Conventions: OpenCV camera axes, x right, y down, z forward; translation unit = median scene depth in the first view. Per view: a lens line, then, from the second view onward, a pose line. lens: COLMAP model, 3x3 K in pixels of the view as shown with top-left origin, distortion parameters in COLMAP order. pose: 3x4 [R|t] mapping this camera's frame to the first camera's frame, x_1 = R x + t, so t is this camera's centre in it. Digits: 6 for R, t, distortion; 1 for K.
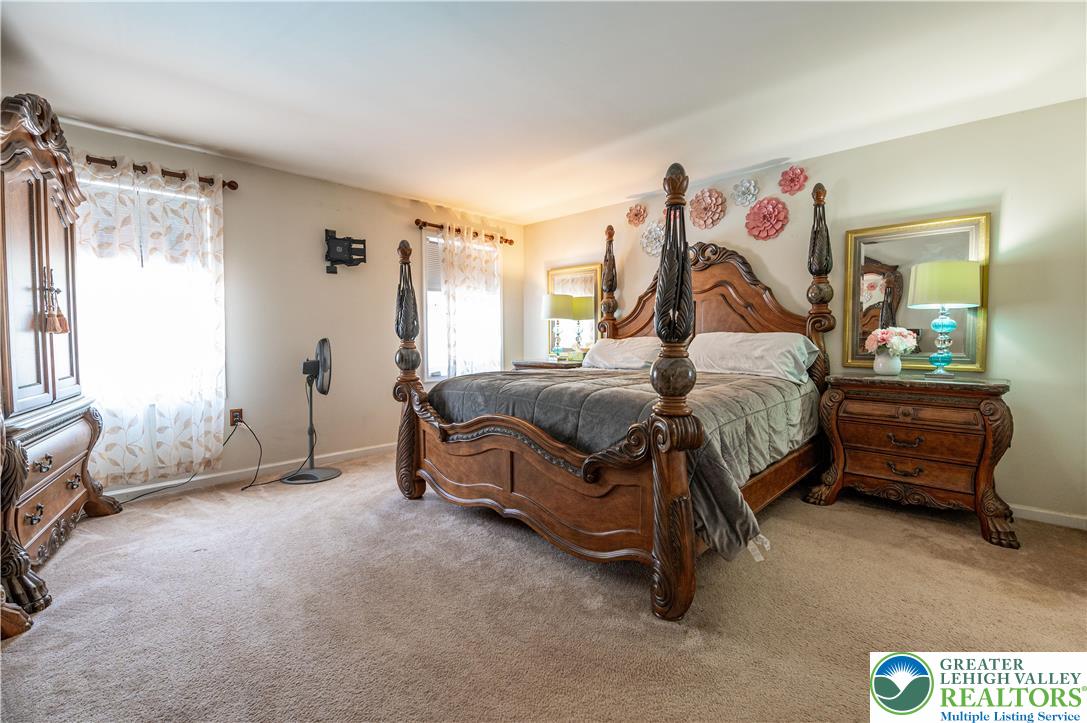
lens RADIAL K [[475.2, 0, 549.1], [0, 475.2, 362.1], [0, 0, 1]] dist [0.001163, -0.011183]
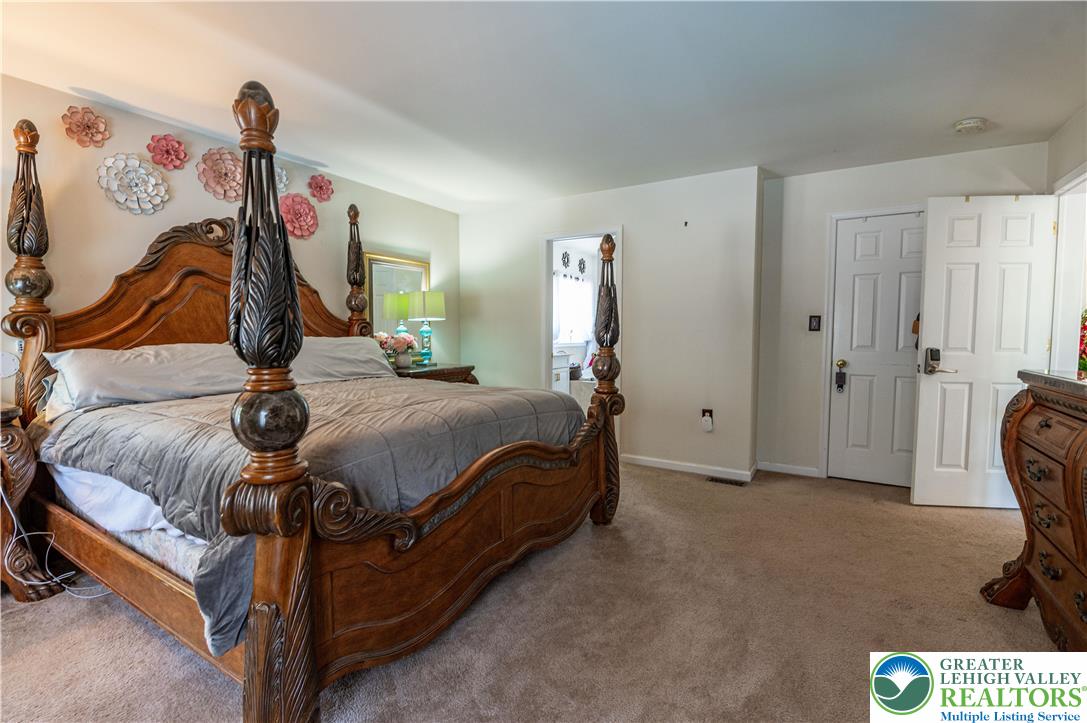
lens RADIAL K [[475.2, 0, 549.1], [0, 475.2, 362.1], [0, 0, 1]] dist [0.001163, -0.011183]
pose [[-0.222917, -0.061160, 0.972917, -0.608917], [0.047492, 0.996164, 0.073503, -0.059860], [-0.973680, 0.062591, -0.219157, 0.758103]]
